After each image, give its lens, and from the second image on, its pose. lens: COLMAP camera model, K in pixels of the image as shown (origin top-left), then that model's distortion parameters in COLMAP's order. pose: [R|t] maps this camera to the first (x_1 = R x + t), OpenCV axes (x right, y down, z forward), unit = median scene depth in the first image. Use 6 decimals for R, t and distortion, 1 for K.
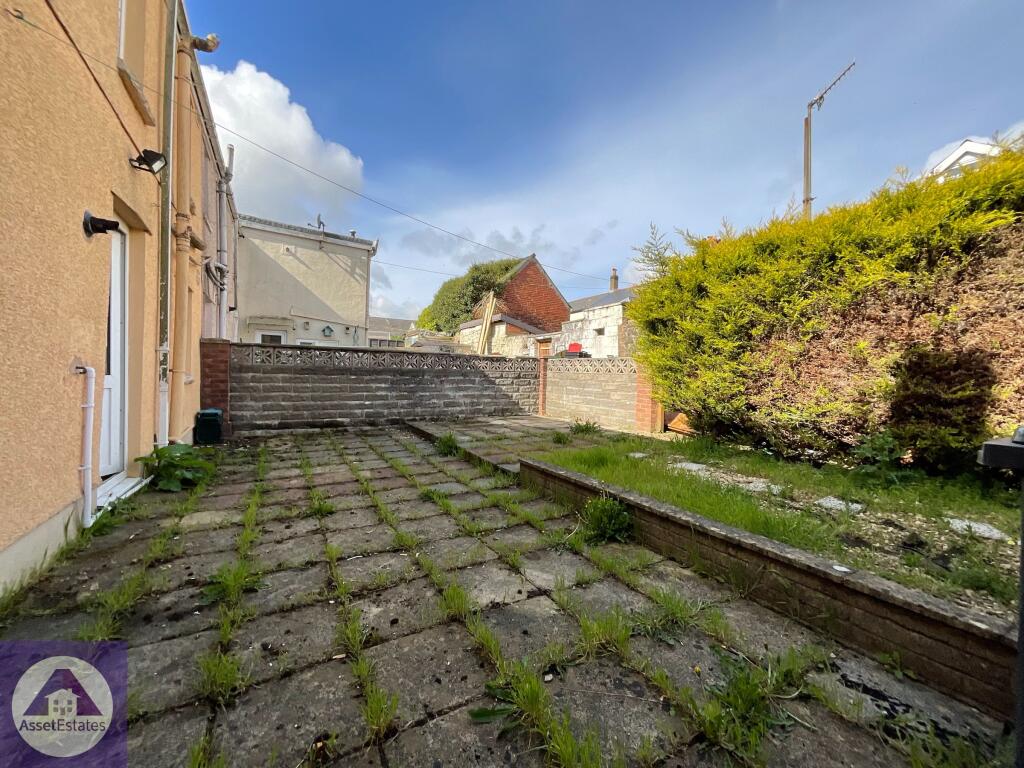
lens RADIAL K [[413.8, 0, 513.2], [0, 413.8, 382.3], [0, 0, 1]] dist [-0.004253, -0.000747]
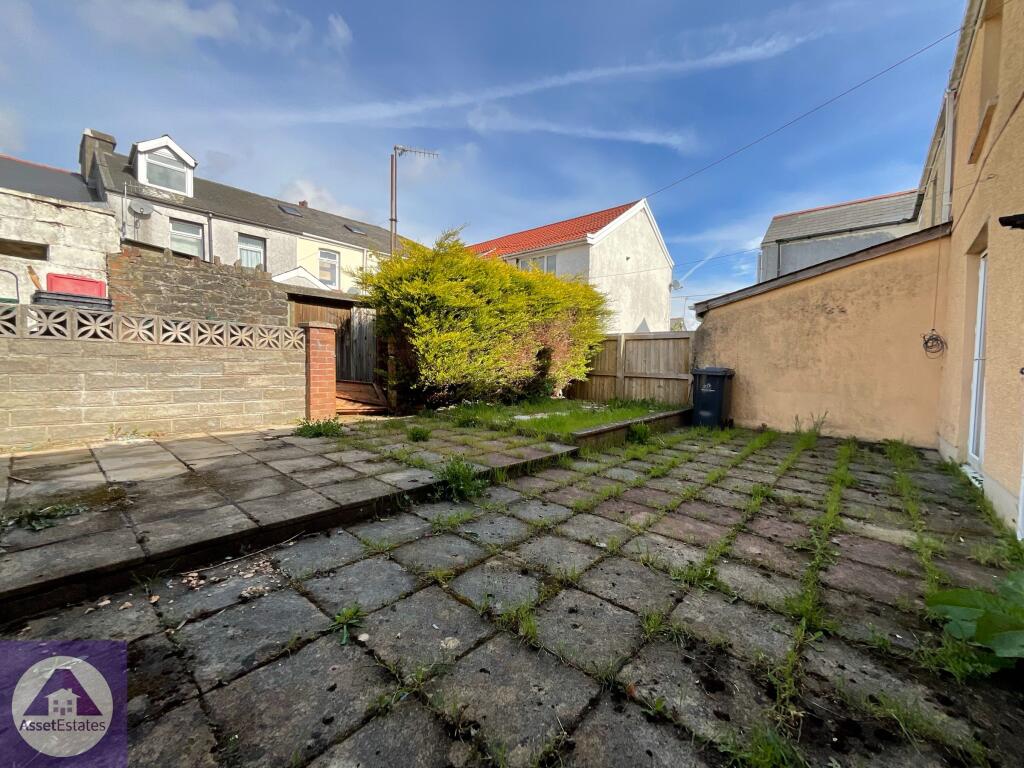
lens RADIAL K [[413.8, 0, 511.9], [0, 413.8, 381.7], [0, 0, 1]] dist [-0.004253, -0.000747]
pose [[-0.347078, -0.070230, 0.935203, -0.887551], [-0.015971, 0.997490, 0.068980, -0.033743], [-0.937700, 0.009005, -0.347328, 1.440702]]
